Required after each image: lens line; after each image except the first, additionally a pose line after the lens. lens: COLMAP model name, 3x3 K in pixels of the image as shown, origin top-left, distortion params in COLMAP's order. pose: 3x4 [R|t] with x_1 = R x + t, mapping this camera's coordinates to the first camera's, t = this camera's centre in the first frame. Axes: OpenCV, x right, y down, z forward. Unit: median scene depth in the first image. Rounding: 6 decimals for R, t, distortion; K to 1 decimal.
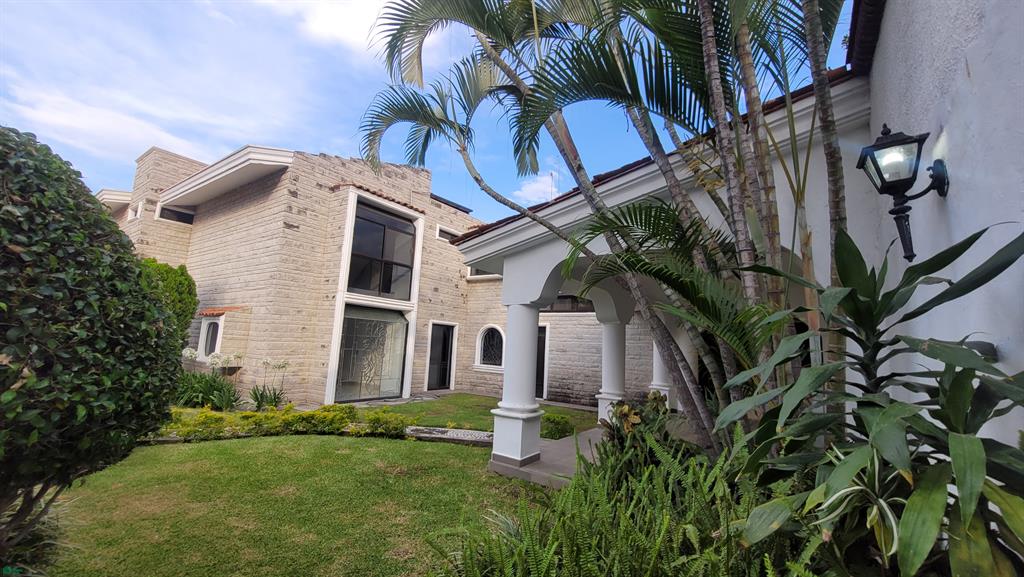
lens RADIAL K [[408.6, 0, 514.1], [0, 408.6, 285.8], [0, 0, 1]] dist [-0.001381, -0.000114]
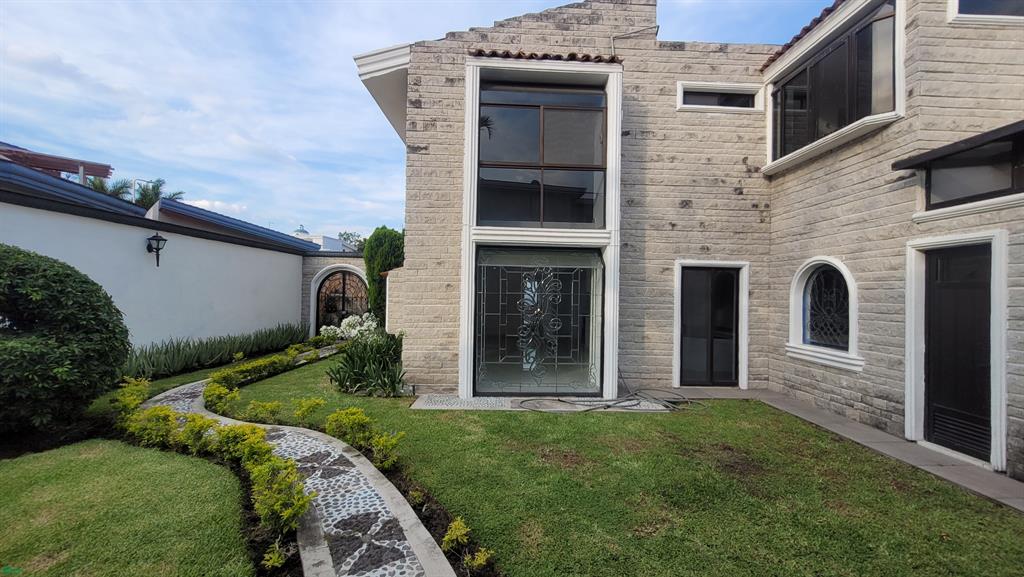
lens RADIAL K [[408.6, 0, 516.6], [0, 408.6, 287.7], [0, 0, 1]] dist [-0.001381, -0.000114]
pose [[0.610016, -0.046982, -0.790995, 0.105194], [0.129719, 0.990695, 0.041197, 0.074926], [0.781699, -0.127738, 0.610434, 0.525668]]
